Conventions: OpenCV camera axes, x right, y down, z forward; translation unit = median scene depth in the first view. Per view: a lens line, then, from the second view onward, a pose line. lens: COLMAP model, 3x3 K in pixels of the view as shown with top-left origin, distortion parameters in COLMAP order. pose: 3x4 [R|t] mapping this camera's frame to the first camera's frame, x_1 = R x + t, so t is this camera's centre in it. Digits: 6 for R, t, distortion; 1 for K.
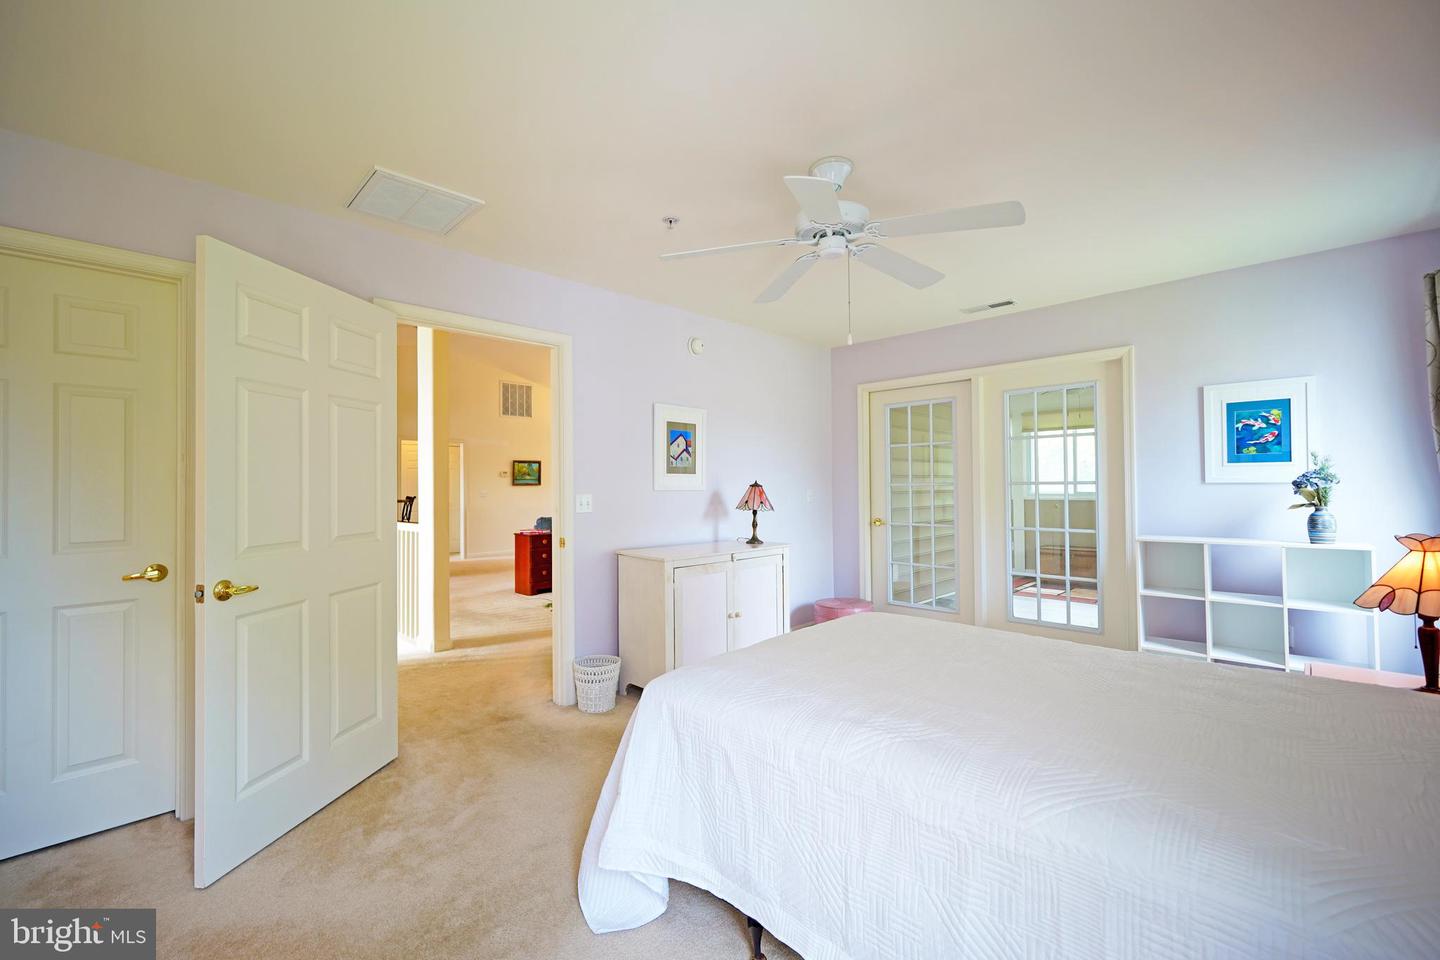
lens RADIAL K [[609.9, 0, 713.3], [0, 609.9, 483.7], [0, 0, 1]] dist [-0.003866, 0.003434]
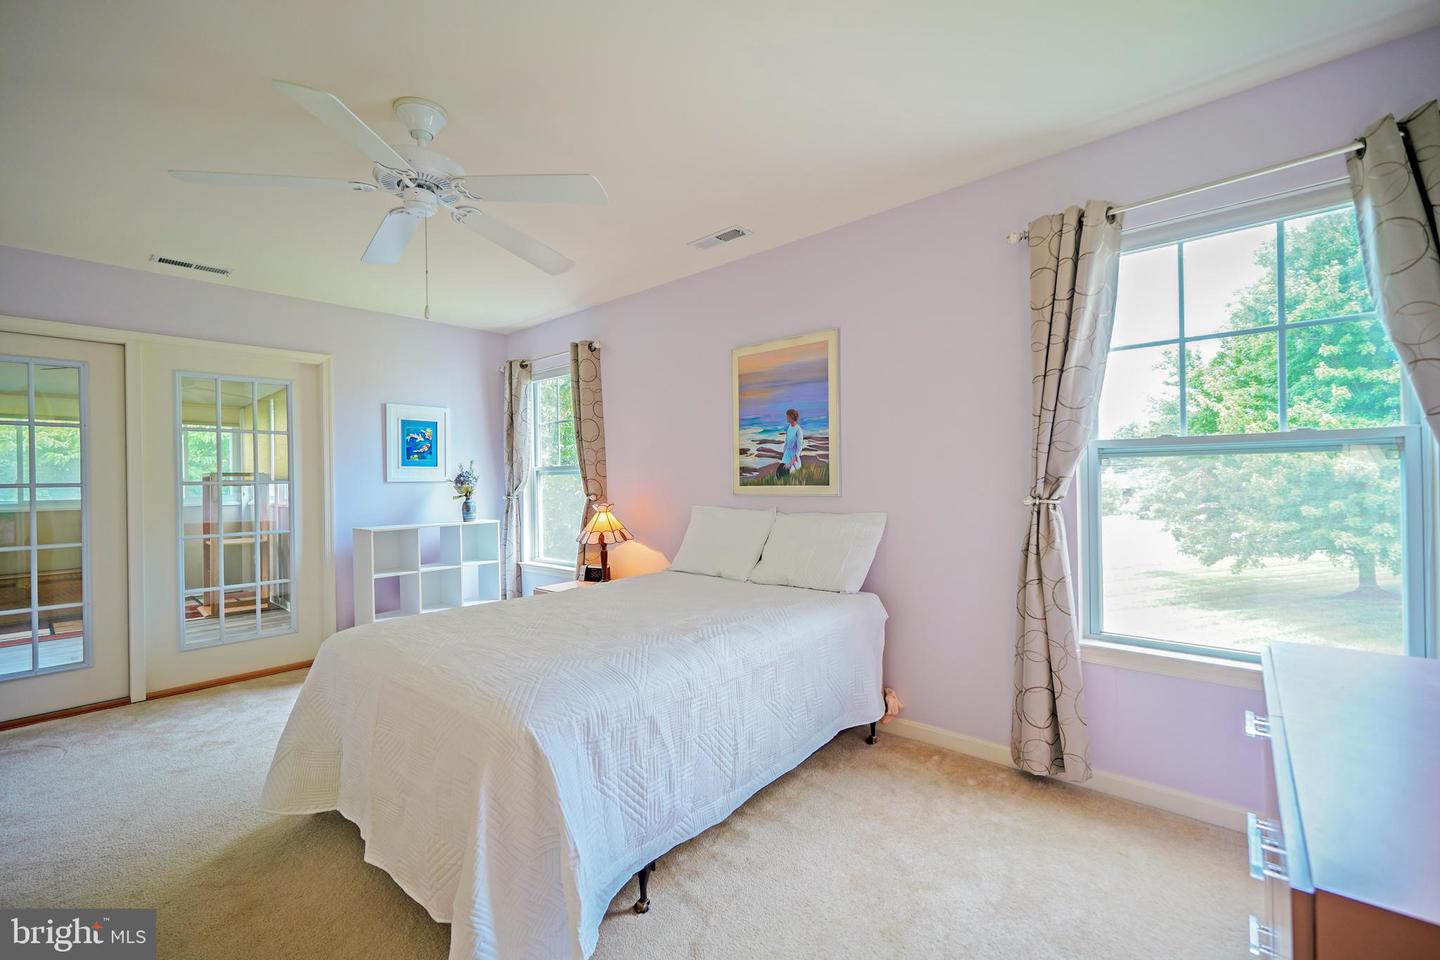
lens RADIAL K [[609.9, 0, 714.0], [0, 609.9, 476.5], [0, 0, 1]] dist [-0.003866, 0.003434]
pose [[-0.057890, 0.011816, 0.998253, -0.559711], [0.010980, 0.999877, -0.011199, 0.010978], [-0.998263, 0.010313, -0.058012, 0.494208]]
